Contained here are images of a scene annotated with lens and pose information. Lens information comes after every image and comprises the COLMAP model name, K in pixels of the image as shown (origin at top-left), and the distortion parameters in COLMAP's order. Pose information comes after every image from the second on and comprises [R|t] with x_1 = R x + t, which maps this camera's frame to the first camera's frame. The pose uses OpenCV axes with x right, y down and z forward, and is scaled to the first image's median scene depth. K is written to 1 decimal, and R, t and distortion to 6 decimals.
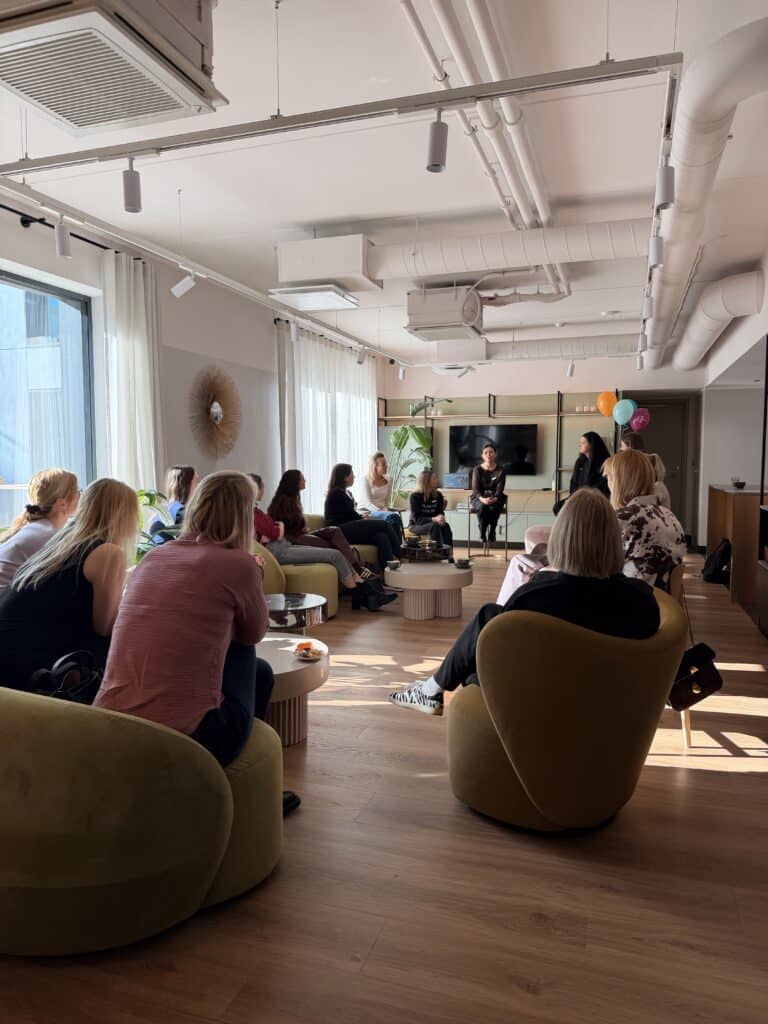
lens RADIAL K [[724.6, 0, 377.6], [0, 724.6, 517.7], [0, 0, 1]] dist [0.009291, -0.031980]
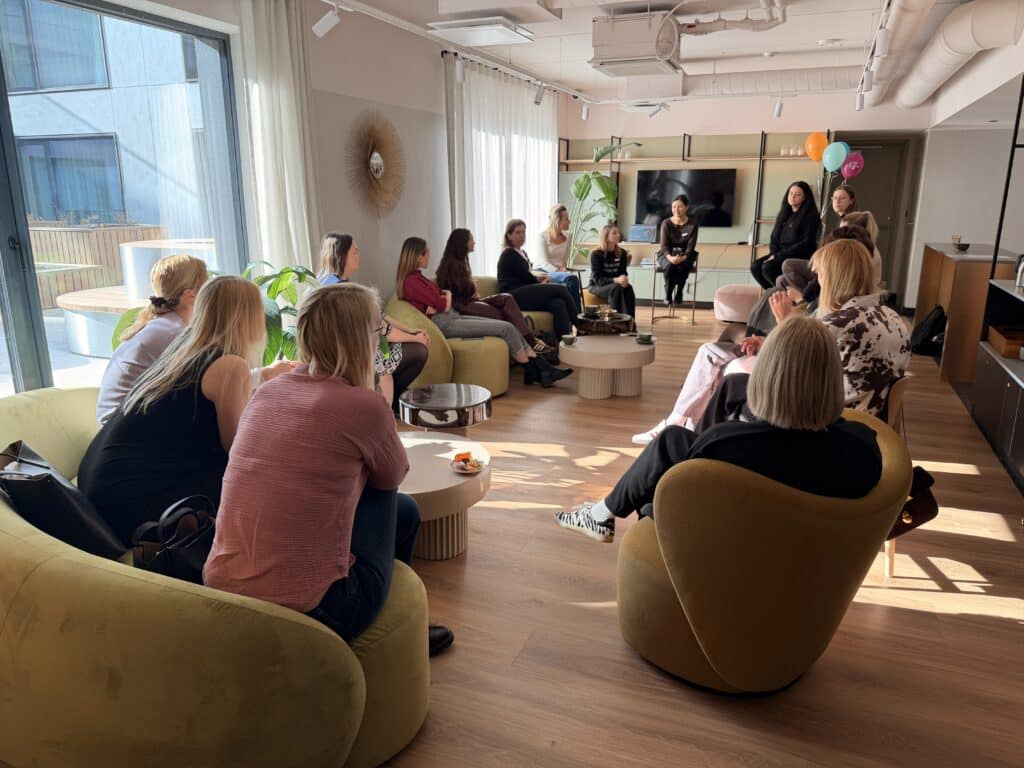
lens RADIAL K [[724.6, 0, 514.7], [0, 724.6, 384.6], [0, 0, 1]] dist [0.009291, -0.031980]
pose [[0.997948, 0.017521, -0.061578, 0.012131], [-0.006178, 0.983689, 0.179772, -0.050039], [0.063723, -0.179023, 0.981779, 0.091970]]
